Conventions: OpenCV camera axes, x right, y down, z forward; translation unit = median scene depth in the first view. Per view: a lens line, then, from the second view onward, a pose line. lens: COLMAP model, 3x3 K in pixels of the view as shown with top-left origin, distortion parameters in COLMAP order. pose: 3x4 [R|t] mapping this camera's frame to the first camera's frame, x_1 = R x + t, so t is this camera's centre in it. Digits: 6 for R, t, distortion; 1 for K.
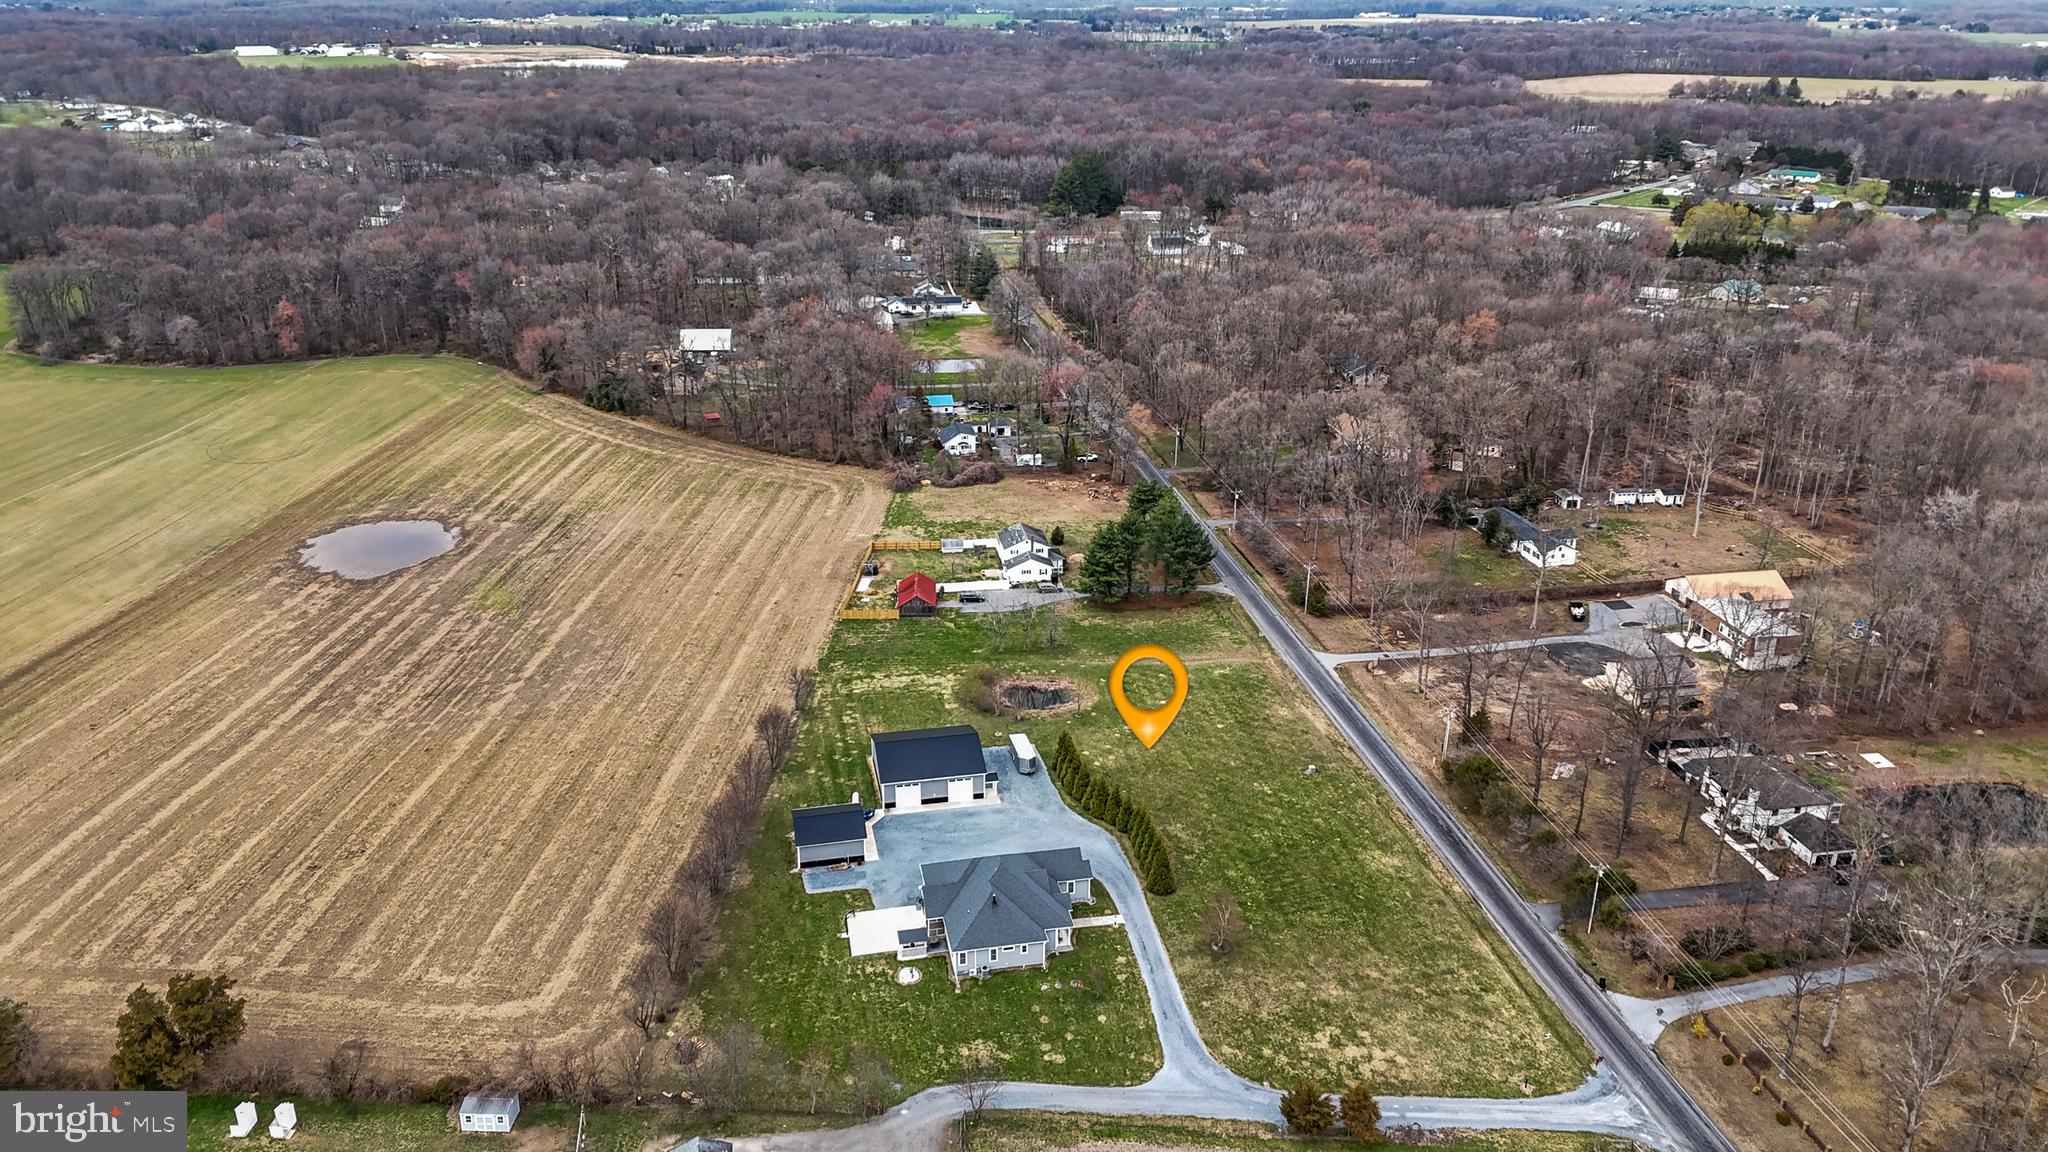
lens RADIAL K [[1449.7, 0, 1036.6], [0, 1449.7, 578.0], [0, 0, 1]] dist [0.076064, -0.060827]
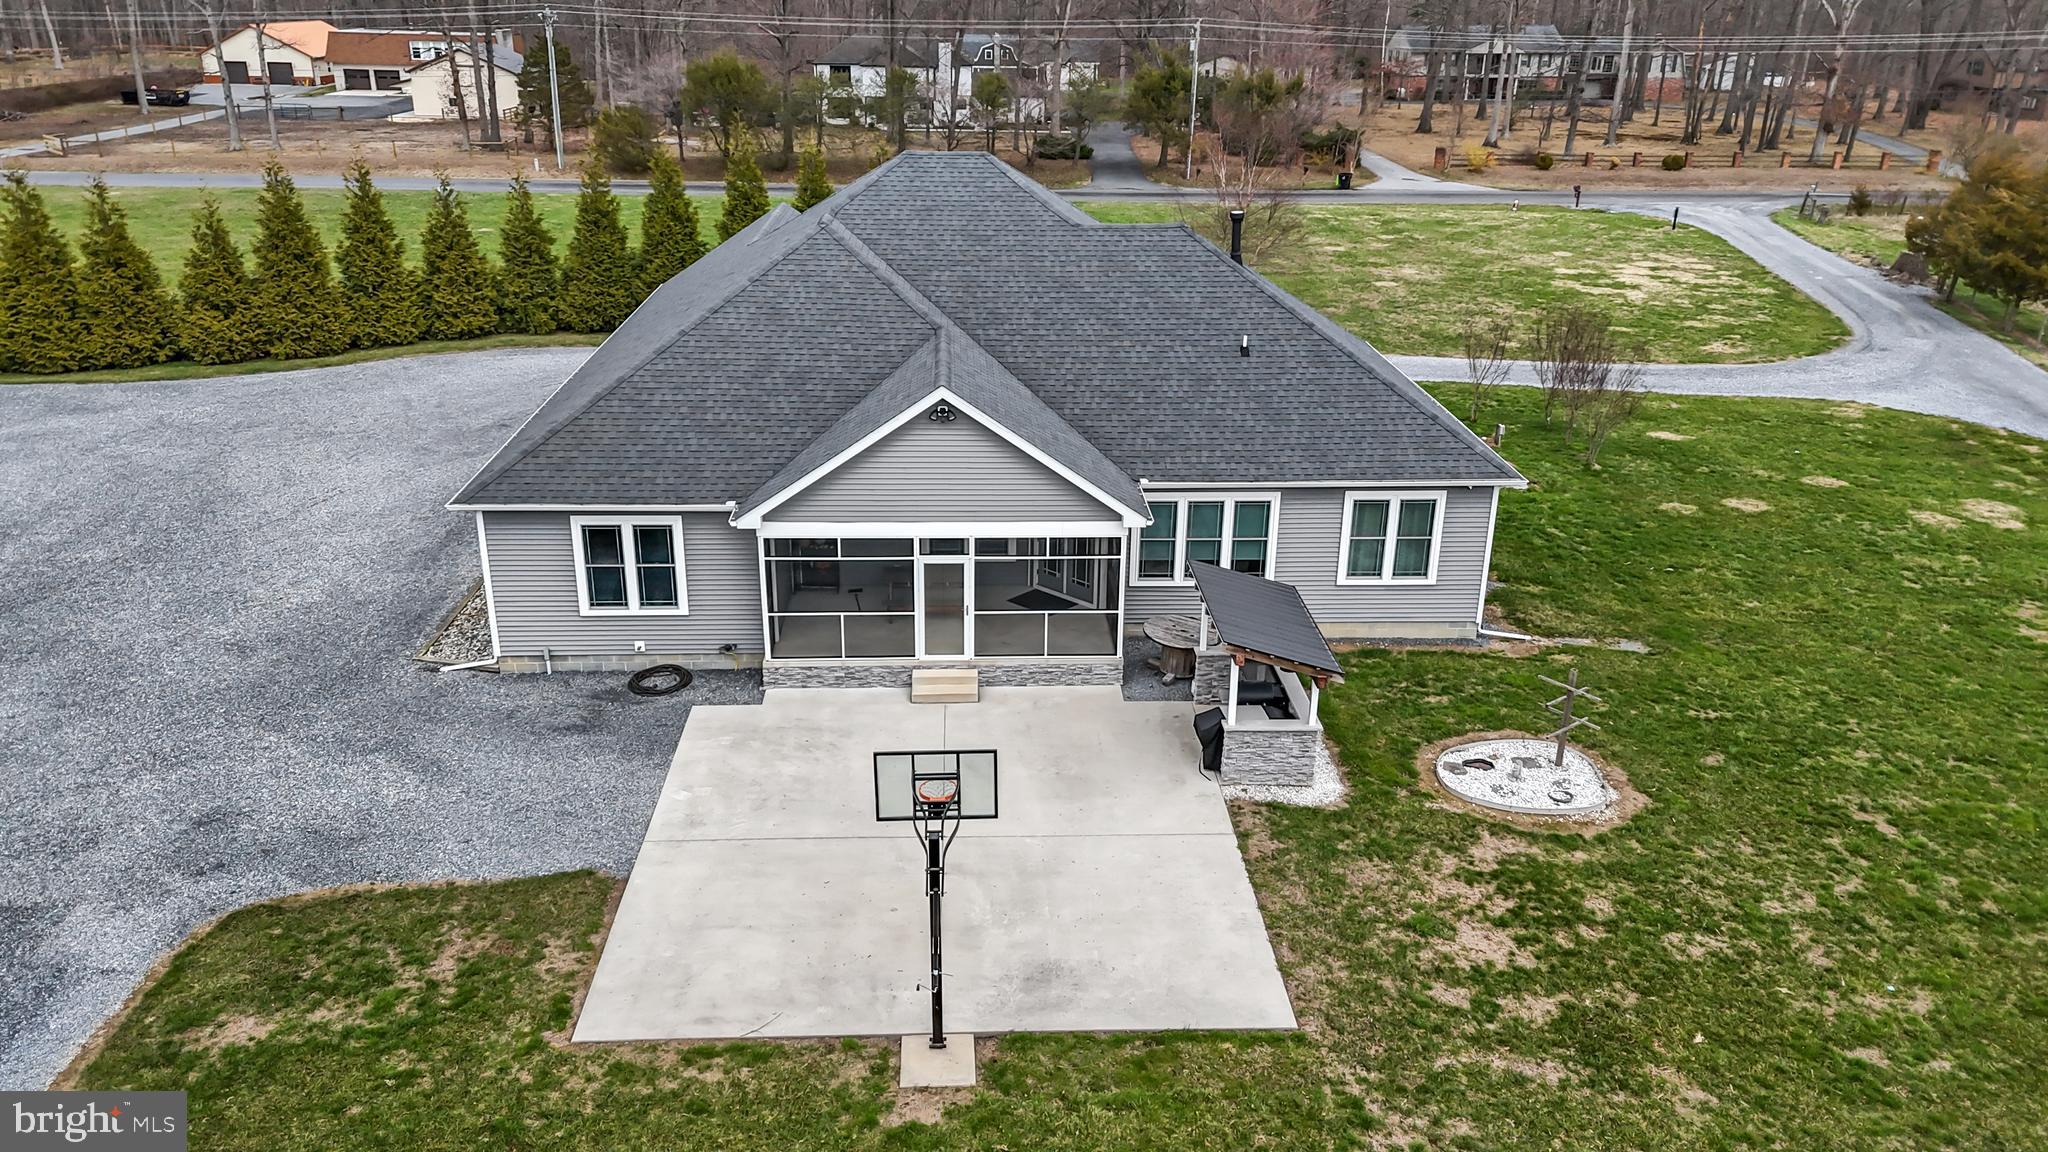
lens RADIAL K [[1449.7, 0, 1036.6], [0, 1449.7, 578.0], [0, 0, 1]] dist [0.076064, -0.060827]
pose [[0.156497, -0.373849, 0.914191, -0.157712], [0.349640, 0.886628, 0.302724, 0.145048], [-0.923721, 0.272263, 0.269467, 0.733882]]
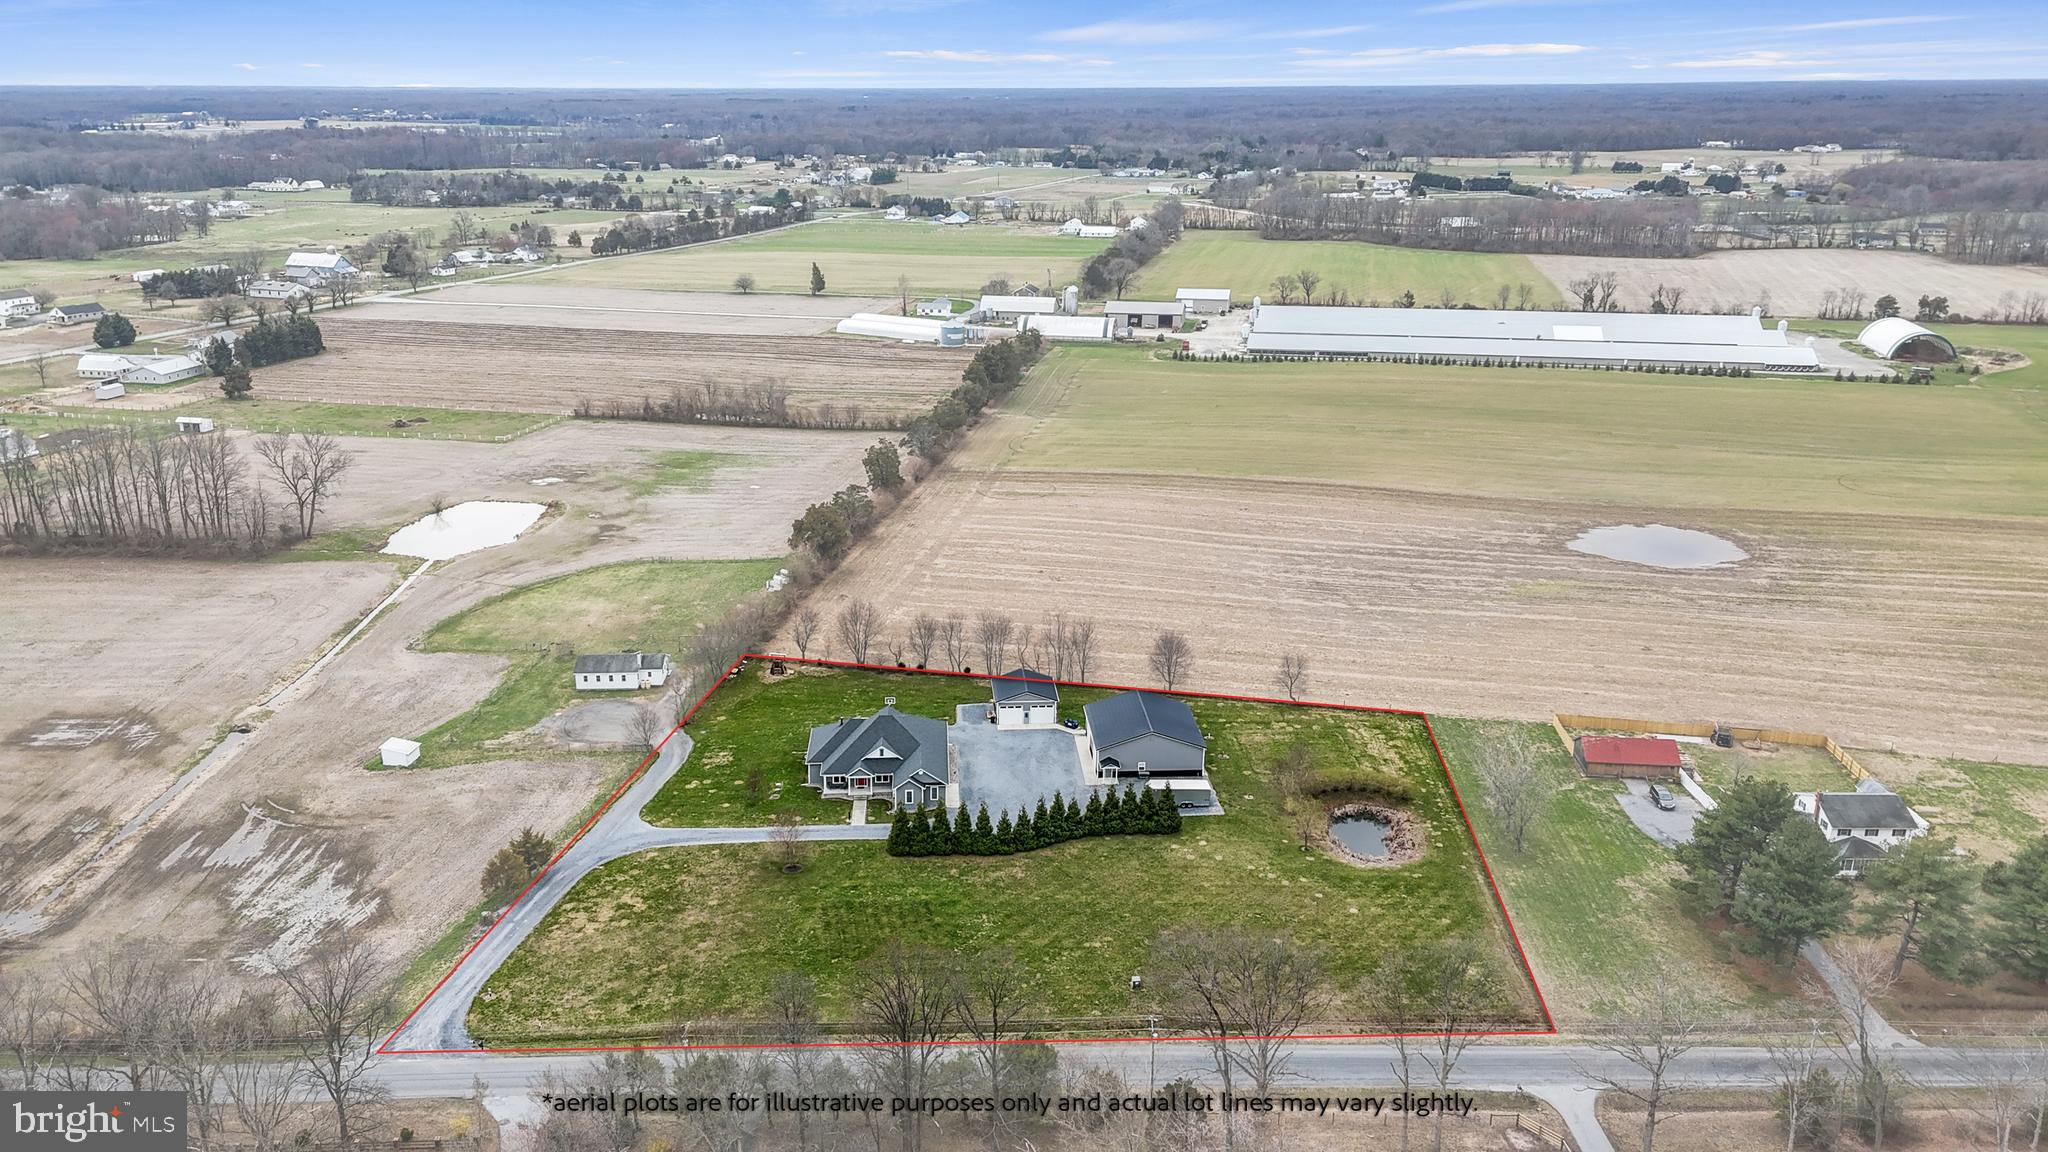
lens RADIAL K [[1449.7, 0, 1024.0], [0, 1449.7, 576.0], [0, 0, 1]] dist [0.175499, -0.390355]
pose [[-0.119684, 0.317663, -0.940620, 0.750687], [-0.376260, 0.862242, 0.339068, -0.244830], [0.918751, 0.394499, 0.016328, 0.793678]]
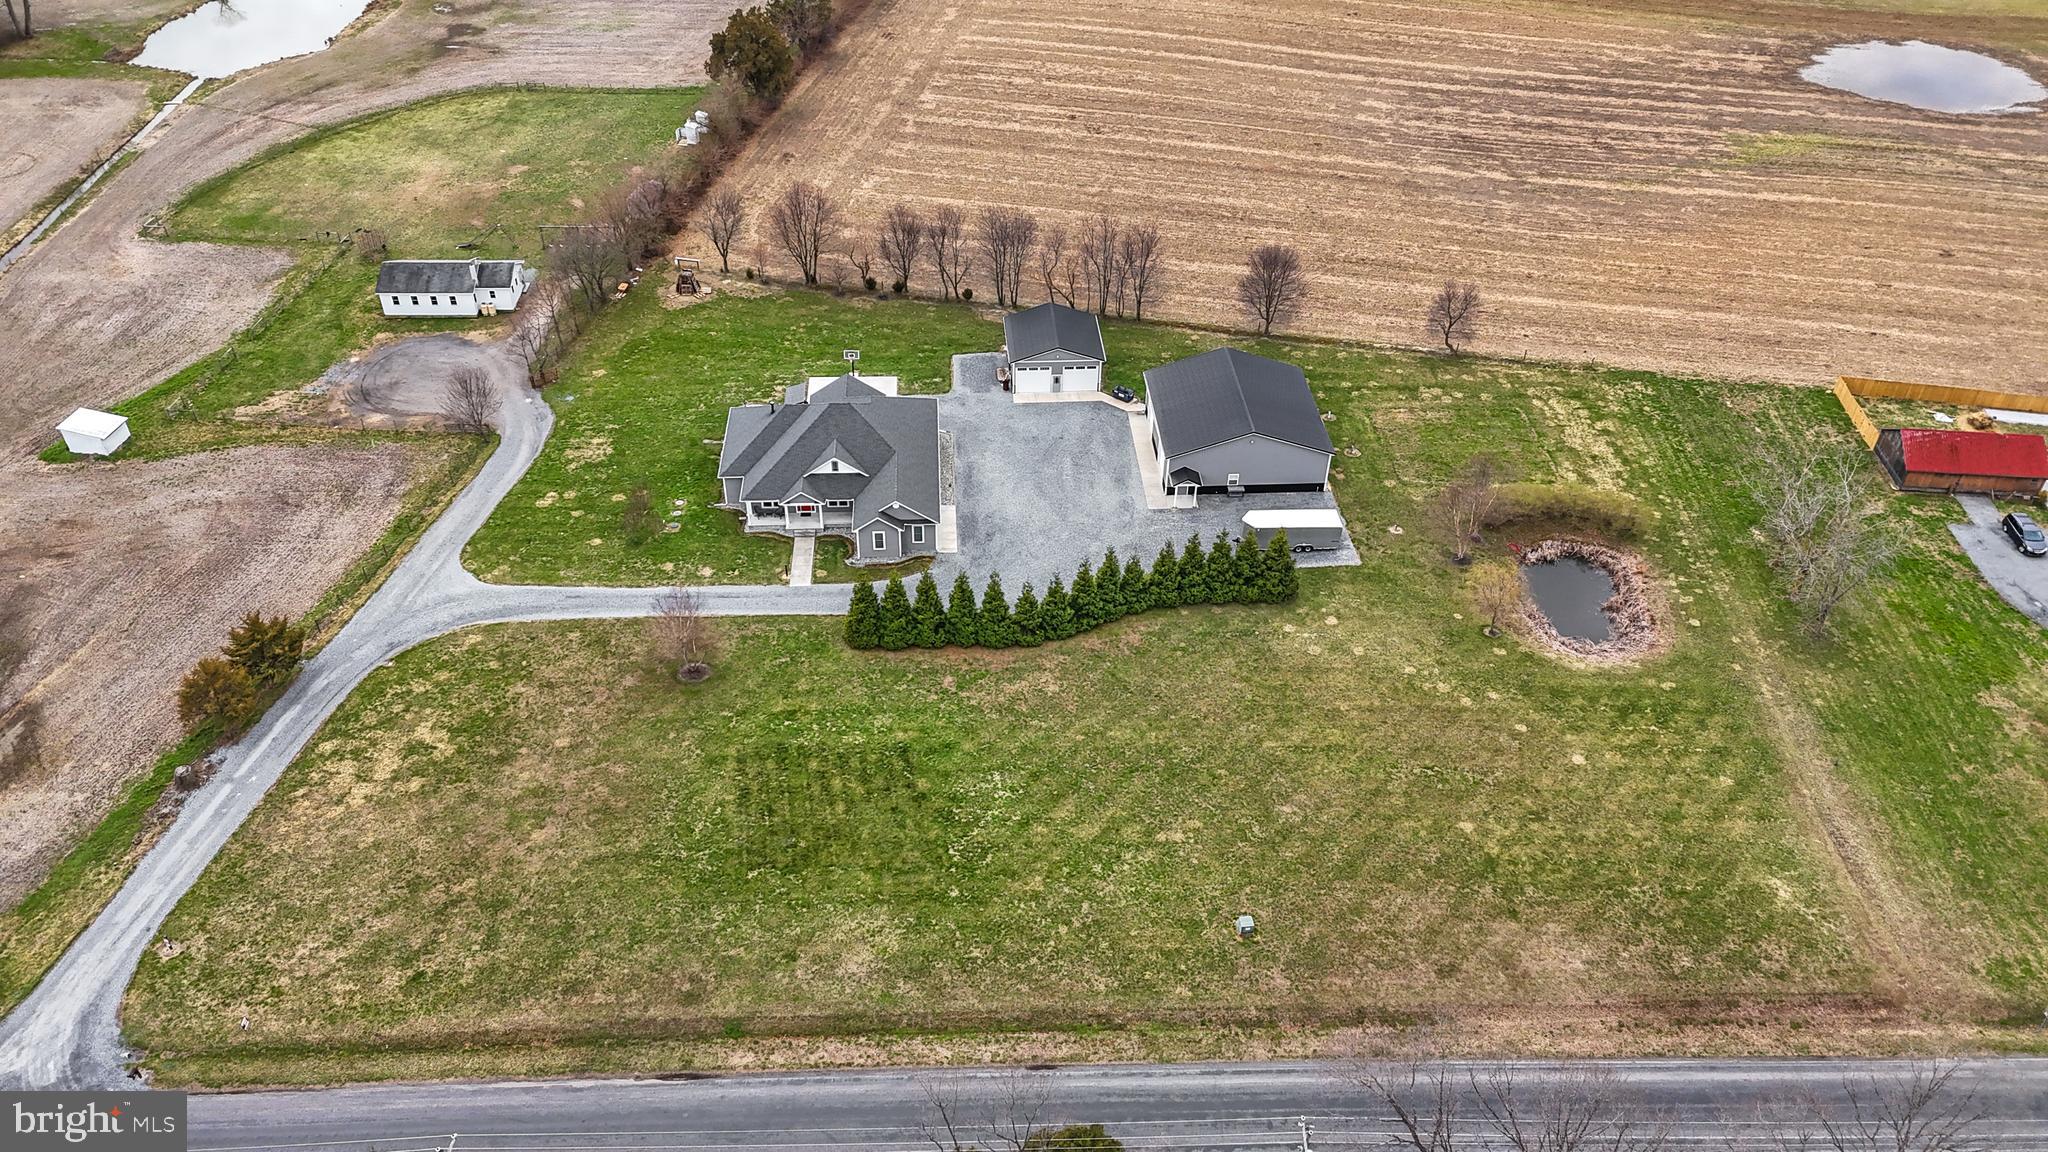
lens RADIAL K [[1449.7, 0, 1036.6], [0, 1449.7, 578.0], [0, 0, 1]] dist [0.076064, -0.060827]
pose [[-0.119007, 0.620371, -0.775227, 0.436202], [-0.390538, 0.688595, 0.610996, -0.169494], [0.912862, 0.375468, 0.160331, 0.770015]]
